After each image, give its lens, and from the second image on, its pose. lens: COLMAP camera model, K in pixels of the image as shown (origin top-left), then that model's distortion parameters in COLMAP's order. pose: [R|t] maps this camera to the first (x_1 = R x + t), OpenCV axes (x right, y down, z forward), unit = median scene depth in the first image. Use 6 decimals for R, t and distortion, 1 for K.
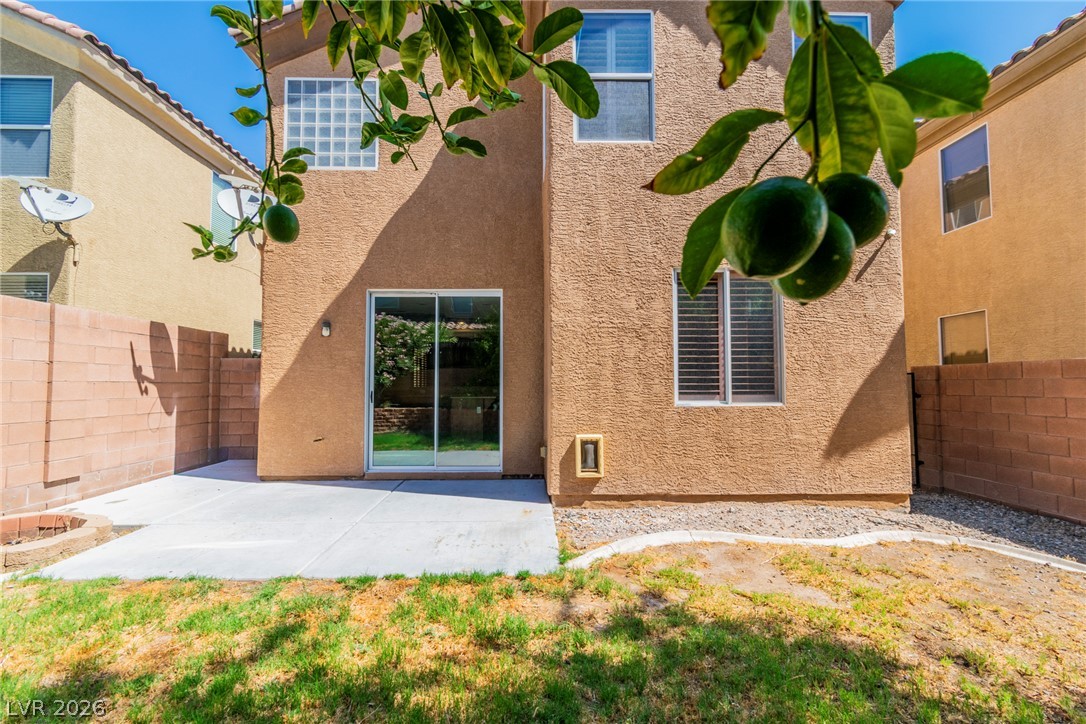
lens RADIAL K [[476.9, 0, 536.2], [0, 476.9, 363.0], [0, 0, 1]] dist [0.001568, 0.000013]
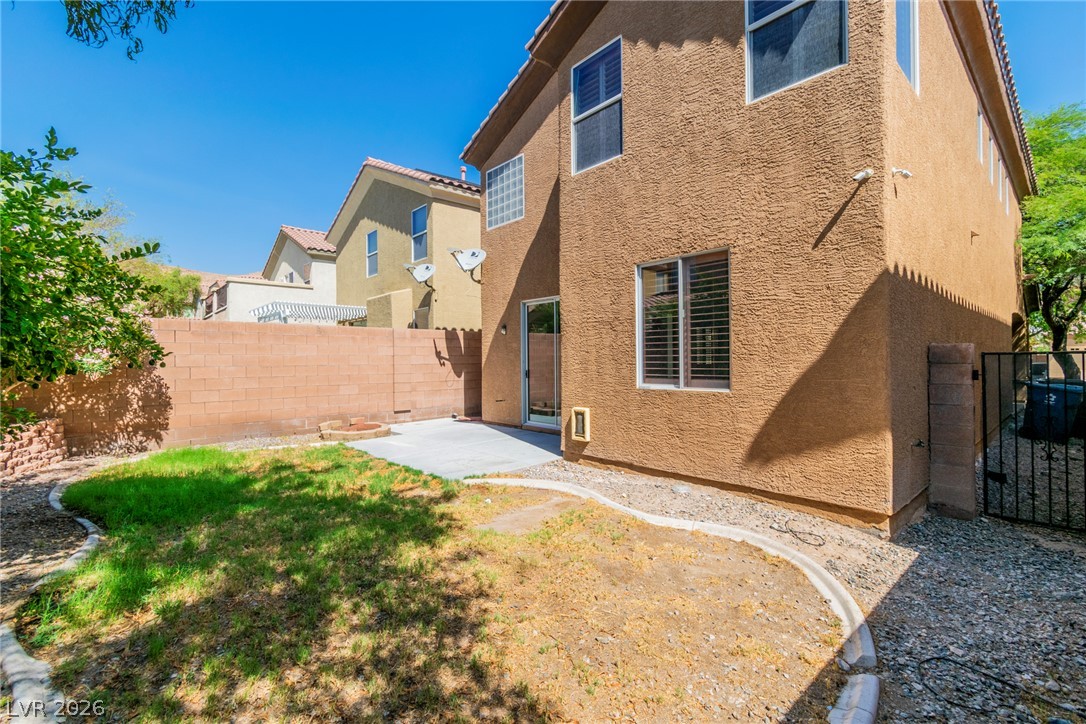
lens RADIAL K [[476.9, 0, 546.8], [0, 476.9, 356.1], [0, 0, 1]] dist [0.001568, 0.000013]
pose [[0.660254, -0.009645, -0.750980, 0.983197], [0.043940, 0.998701, 0.025805, -0.023478], [0.749756, -0.050036, 0.659820, 0.094990]]
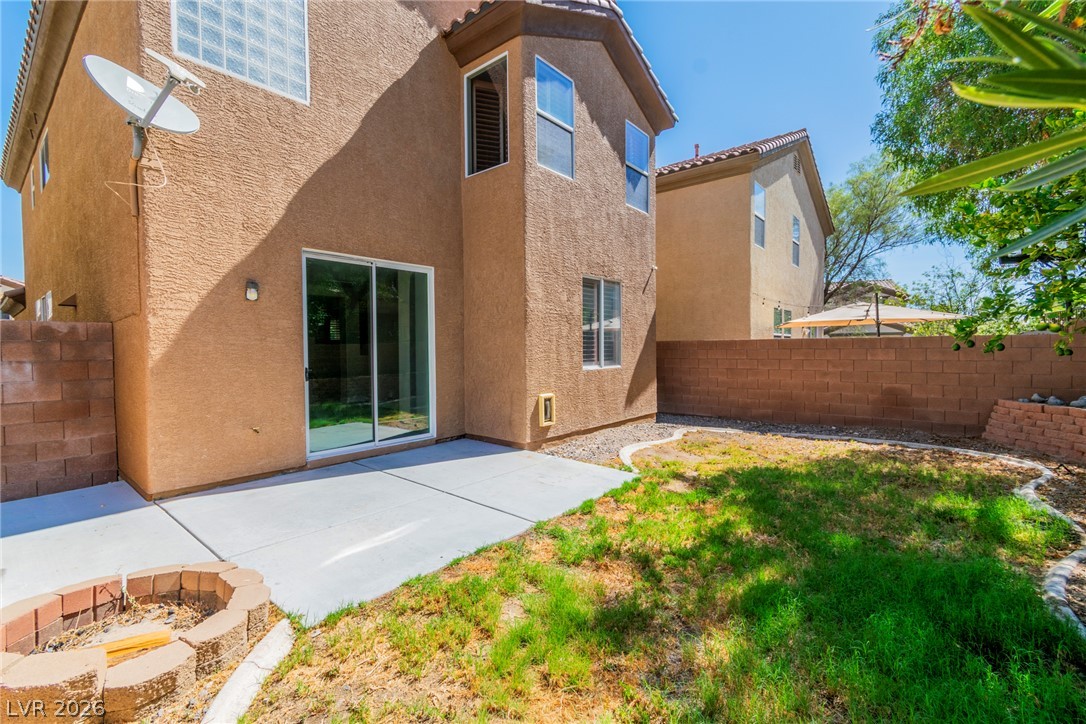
lens RADIAL K [[476.9, 0, 543.4], [0, 476.9, 355.4], [0, 0, 1]] dist [0.001568, 0.000013]
pose [[0.649837, -0.016825, 0.759887, -0.880412], [-0.028424, 0.998518, 0.046416, -0.018563], [-0.759542, -0.051761, 0.648396, 0.144393]]
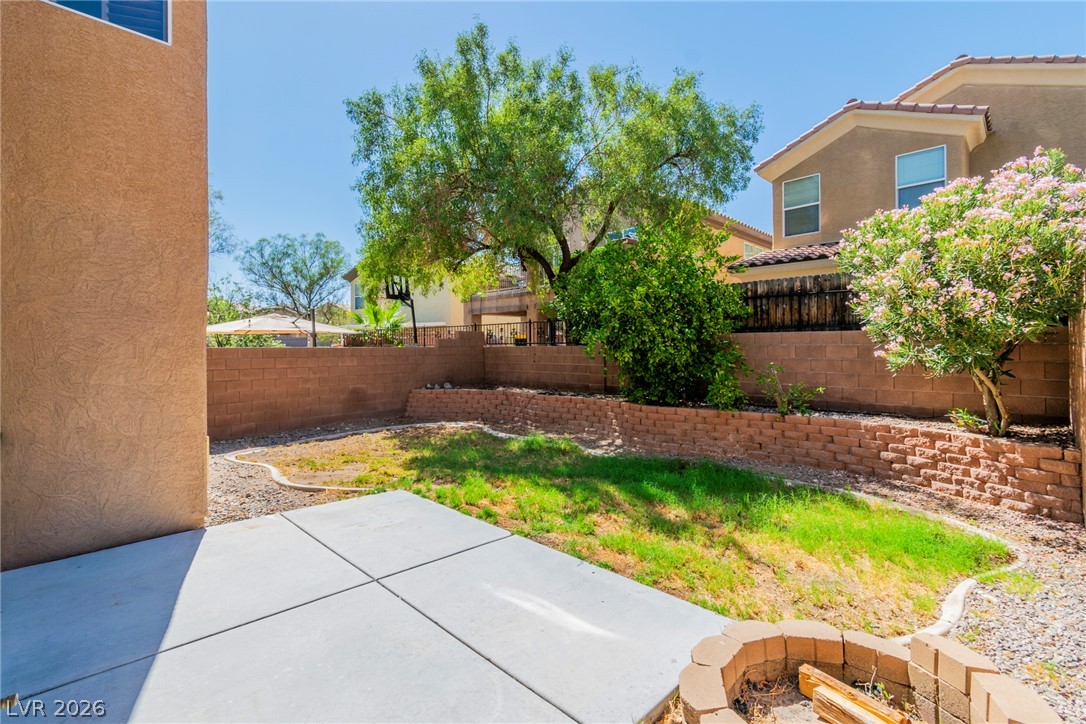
lens RADIAL K [[476.9, 0, 551.2], [0, 476.9, 356.4], [0, 0, 1]] dist [0.001568, 0.000013]
pose [[-0.707128, -0.009328, 0.707024, -0.896775], [-0.030704, 0.999375, -0.017524, 0.009197], [-0.706419, -0.034100, -0.706972, 1.132854]]
